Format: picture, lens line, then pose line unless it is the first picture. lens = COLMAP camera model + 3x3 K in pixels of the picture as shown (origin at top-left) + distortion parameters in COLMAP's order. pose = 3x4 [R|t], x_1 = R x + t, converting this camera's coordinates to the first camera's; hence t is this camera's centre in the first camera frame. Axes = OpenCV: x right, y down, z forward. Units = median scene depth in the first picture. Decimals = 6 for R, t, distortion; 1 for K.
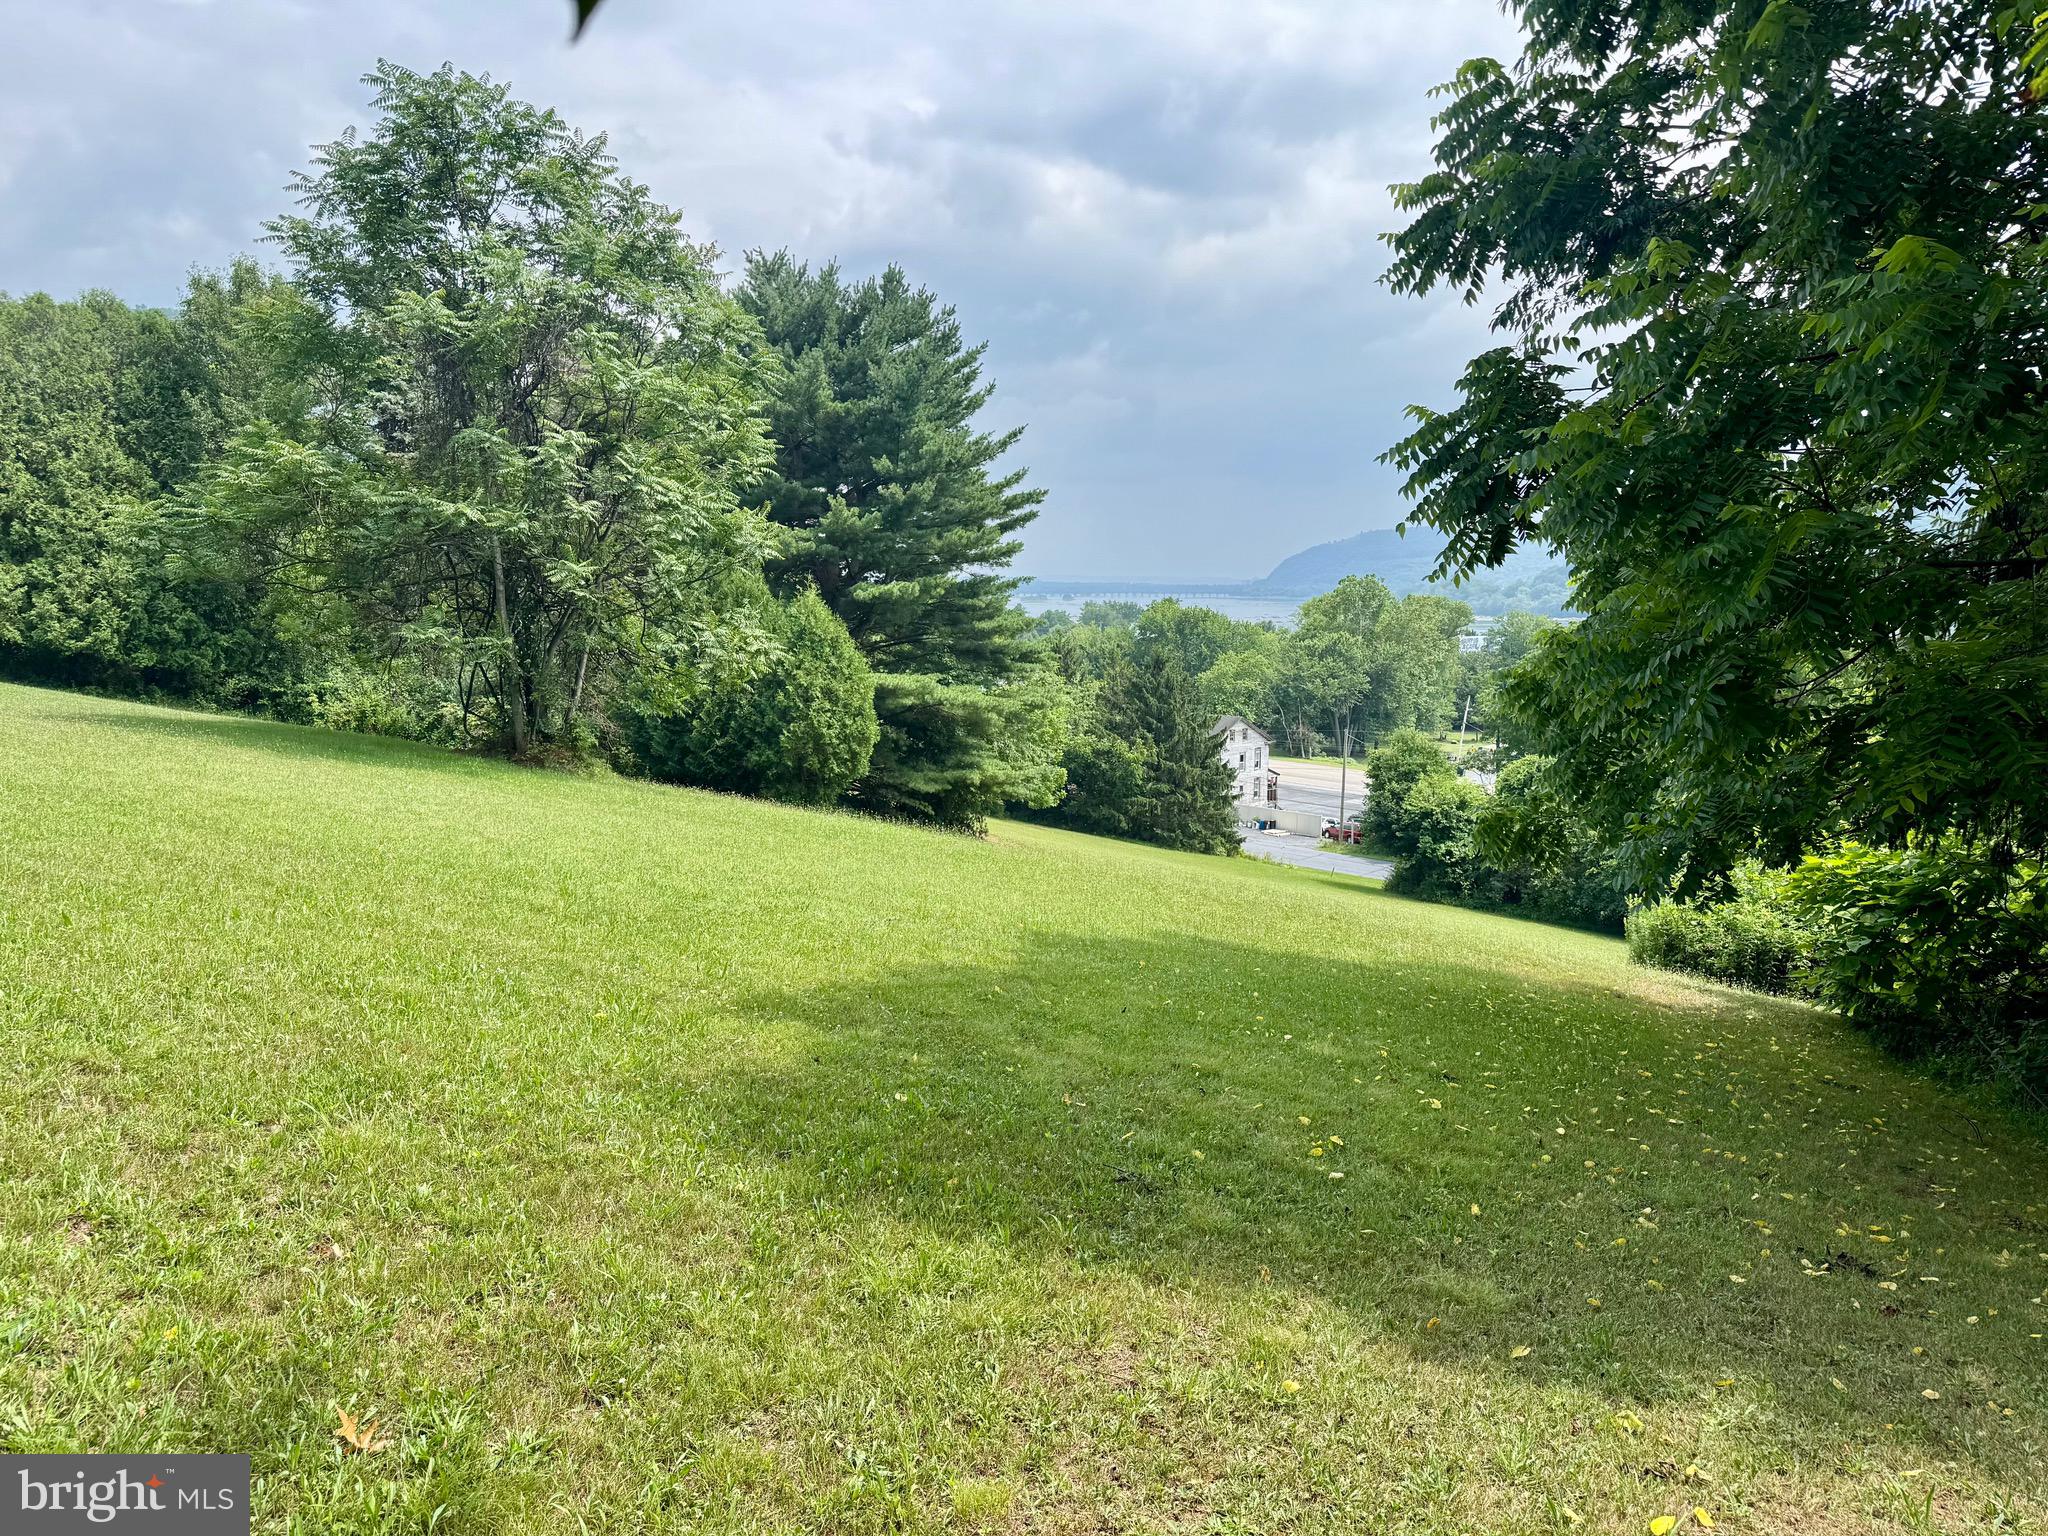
lens RADIAL K [[1420.3, 0, 1043.7], [0, 1420.3, 761.0], [0, 0, 1]] dist [0.134851, -0.174743]
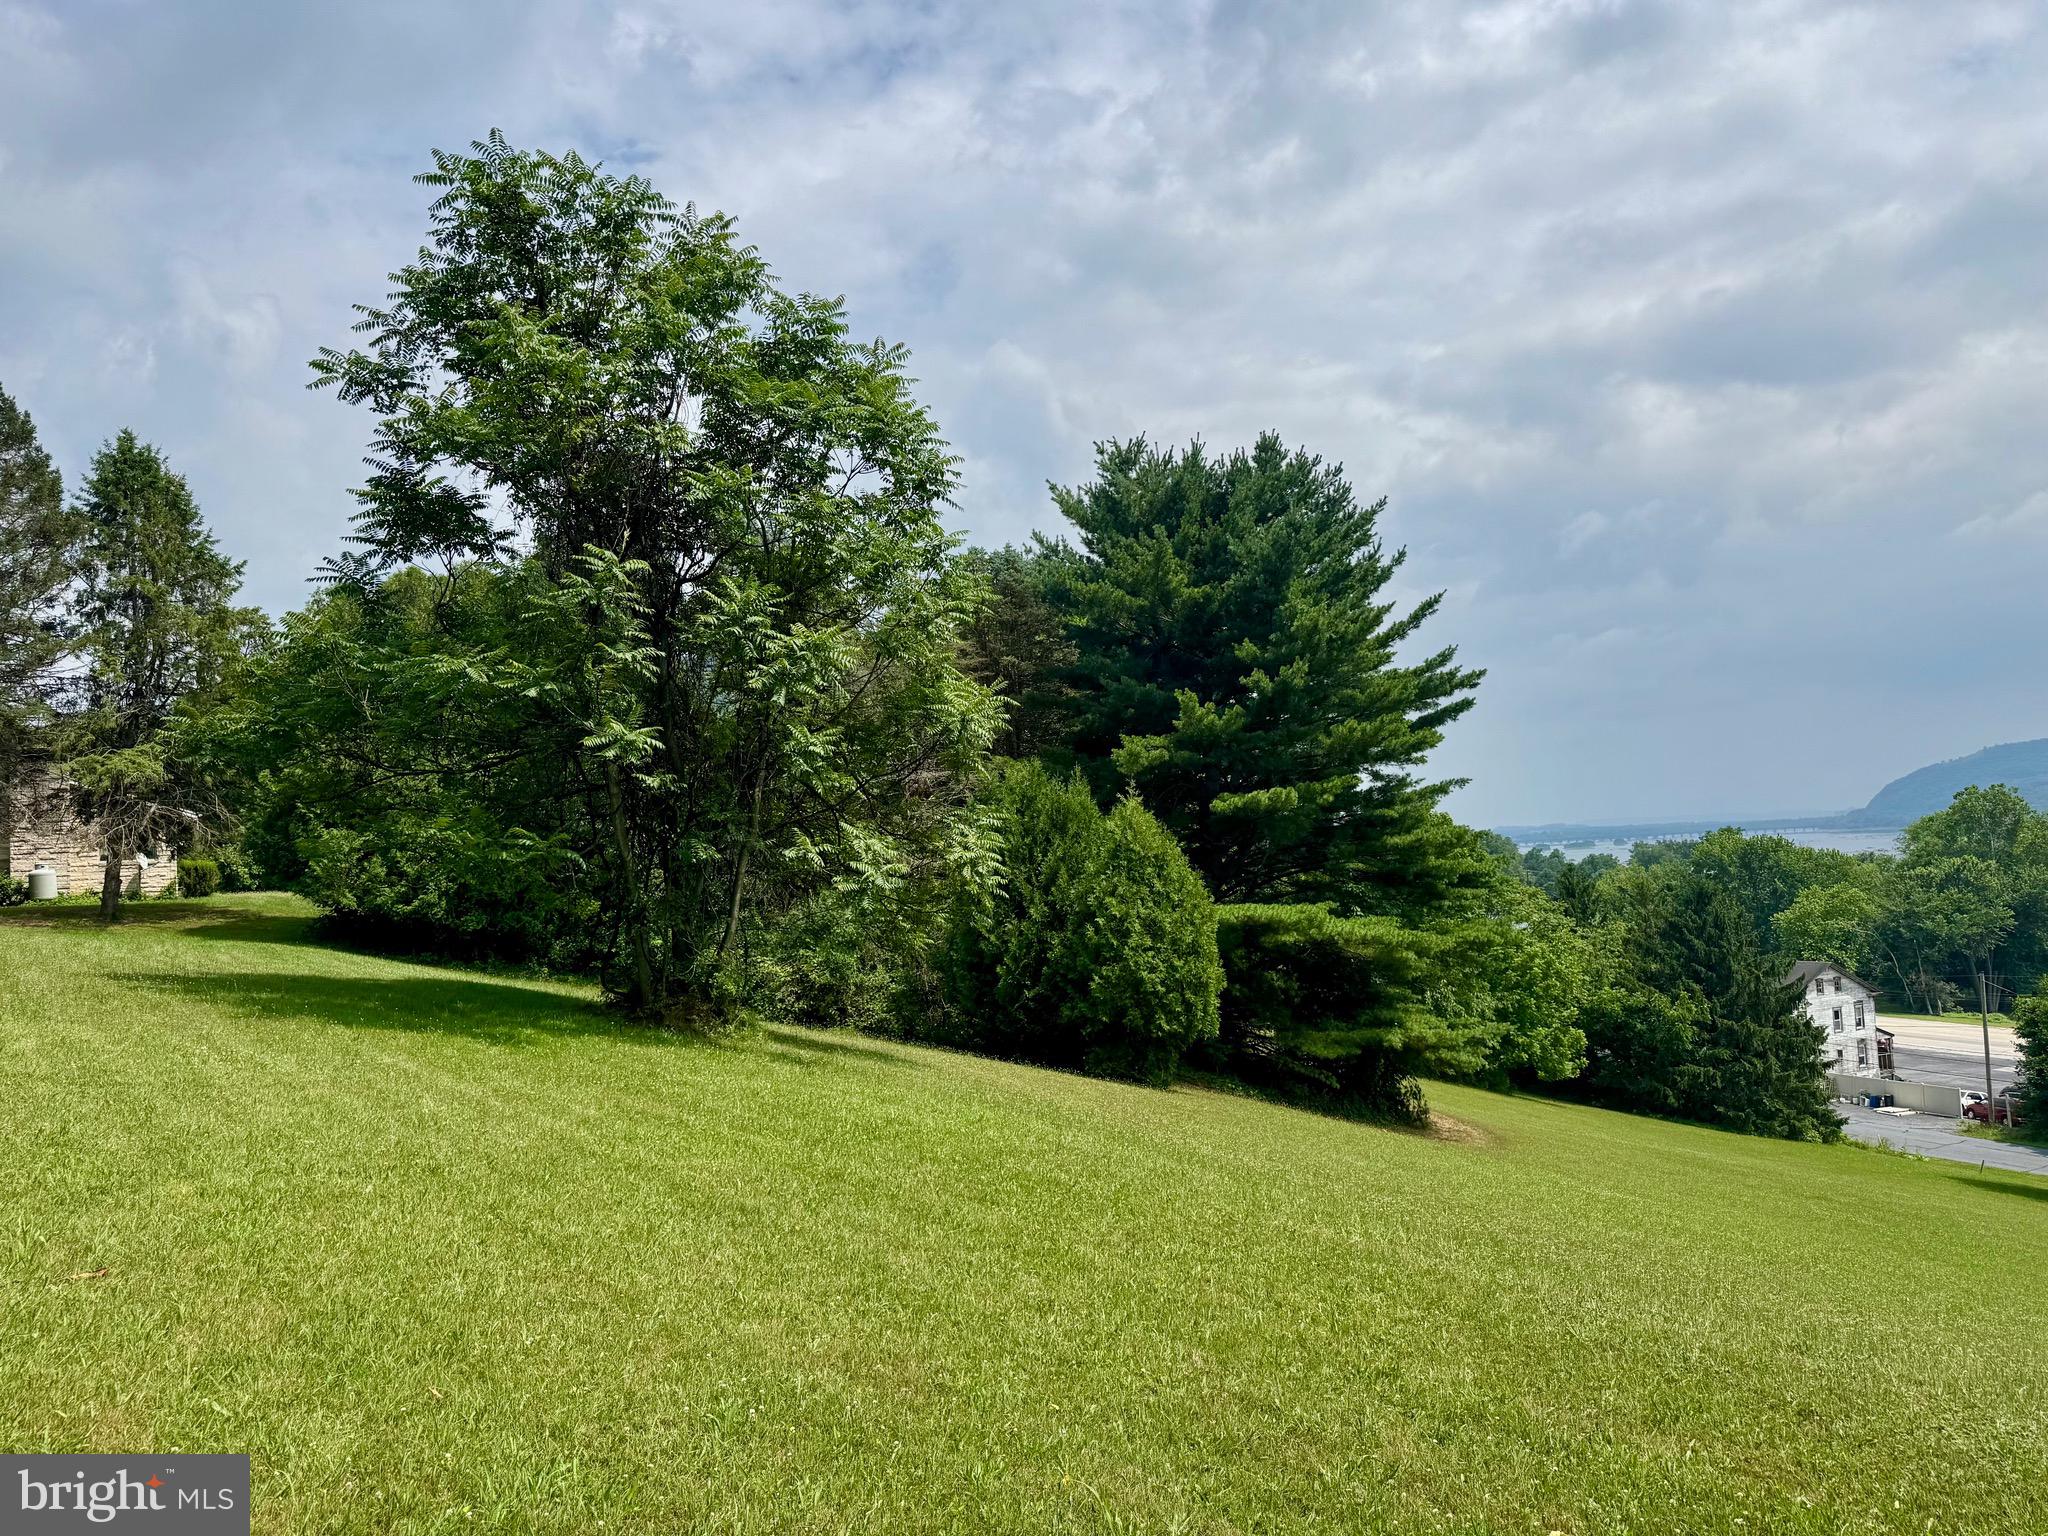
lens RADIAL K [[1433.0, 0, 1047.8], [0, 1433.0, 768.1], [0, 0, 1]] dist [0.080786, -0.108283]
pose [[0.933561, -0.078046, -0.349818, 0.056683], [0.014647, 0.983497, -0.180333, 0.005815], [0.358119, 0.163228, 0.919297, 0.184356]]
